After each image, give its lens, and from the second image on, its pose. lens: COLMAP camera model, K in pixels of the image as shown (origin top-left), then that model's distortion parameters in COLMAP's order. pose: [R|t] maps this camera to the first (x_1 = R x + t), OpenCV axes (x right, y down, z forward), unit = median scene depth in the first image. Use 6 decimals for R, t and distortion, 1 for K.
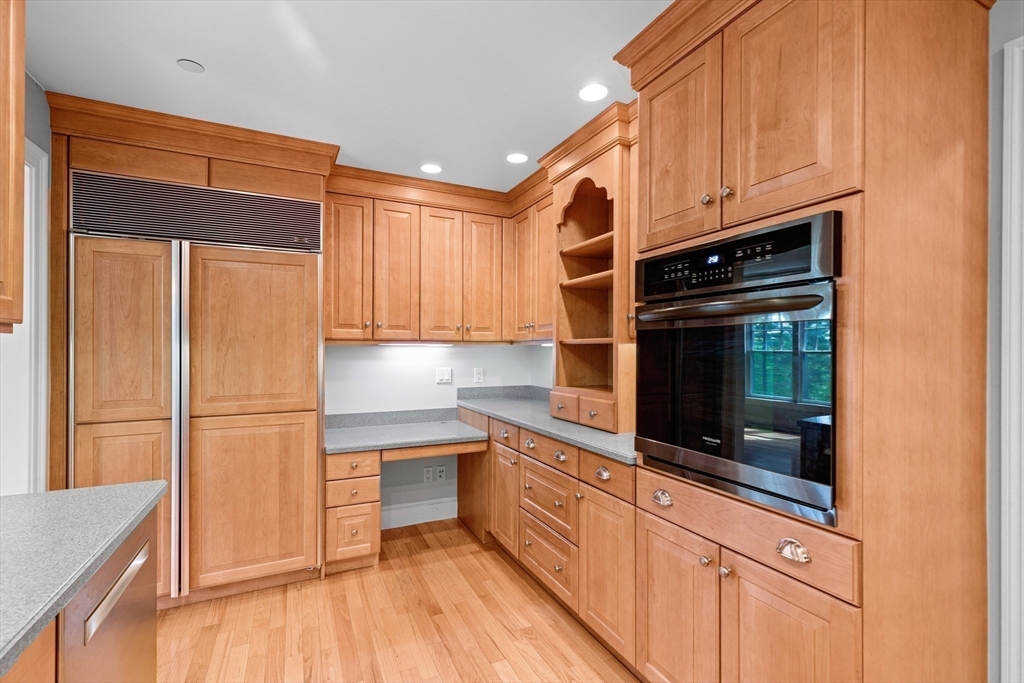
lens RADIAL K [[460.7, 0, 512.1], [0, 460.7, 347.9], [0, 0, 1]] dist [0.003202, -0.000183]
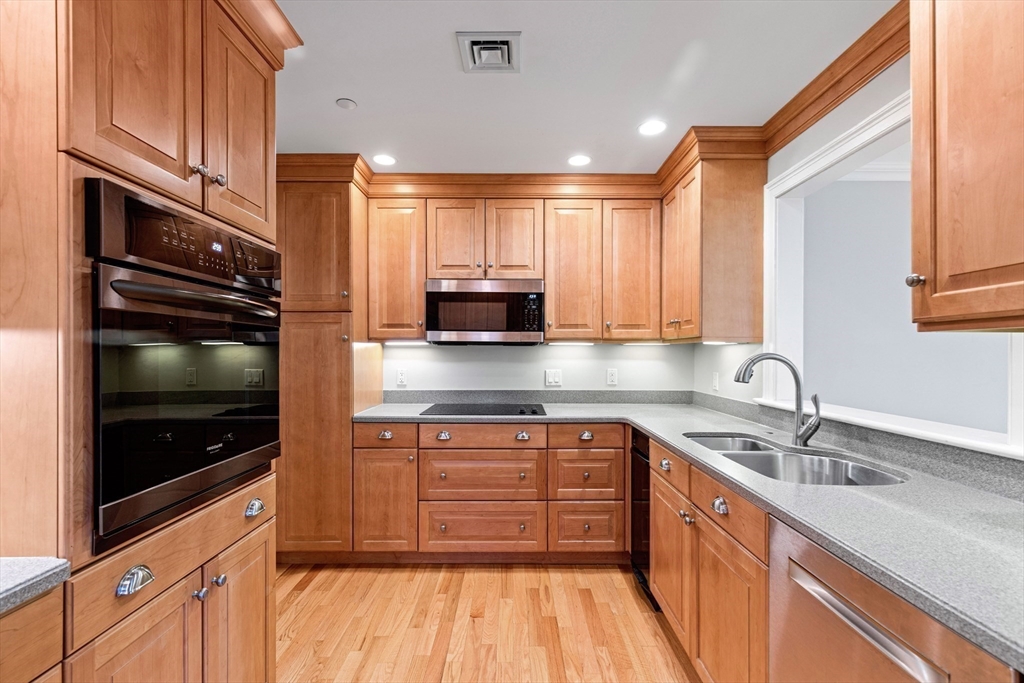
lens RADIAL K [[459.4, 0, 515.1], [0, 459.4, 352.6], [0, 0, 1]] dist [0.001461, -0.000210]
pose [[-0.904114, -0.002957, 0.427280, -0.396183], [-0.004085, 0.999990, -0.001723, 0.012219], [-0.427271, -0.003303, -0.904118, 1.290977]]
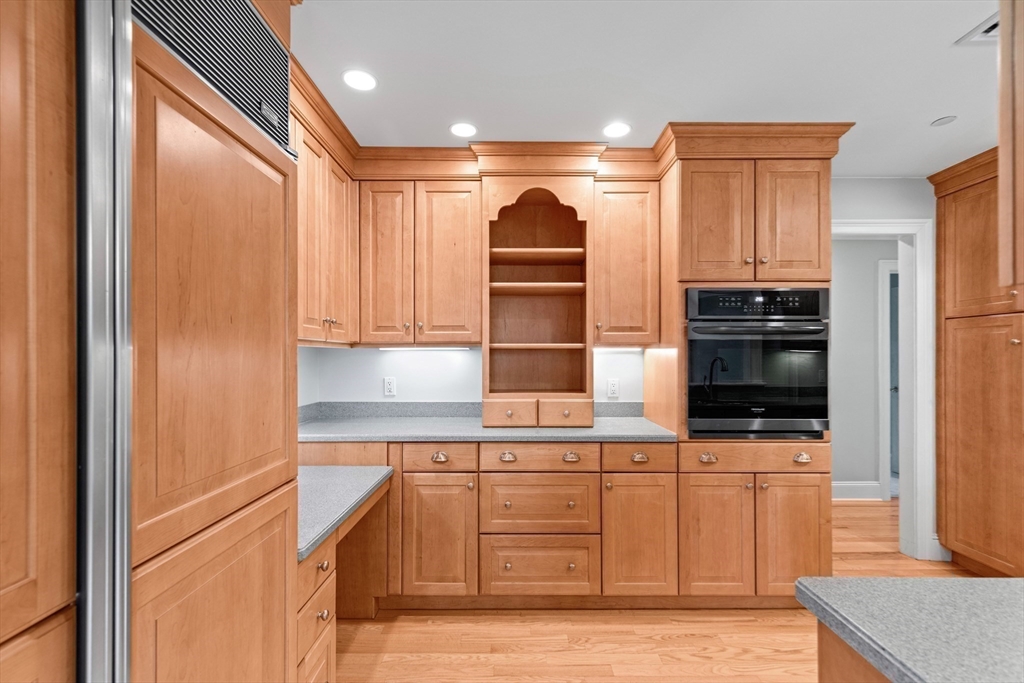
lens RADIAL K [[471.3, 0, 517.1], [0, 471.3, 354.8], [0, 0, 1]] dist [0.014348, -0.000004]
pose [[0.432224, 0.002874, 0.901762, -1.198111], [-0.003571, 0.999993, -0.001476, 0.009970], [-0.901759, -0.002582, 0.432231, 0.864573]]
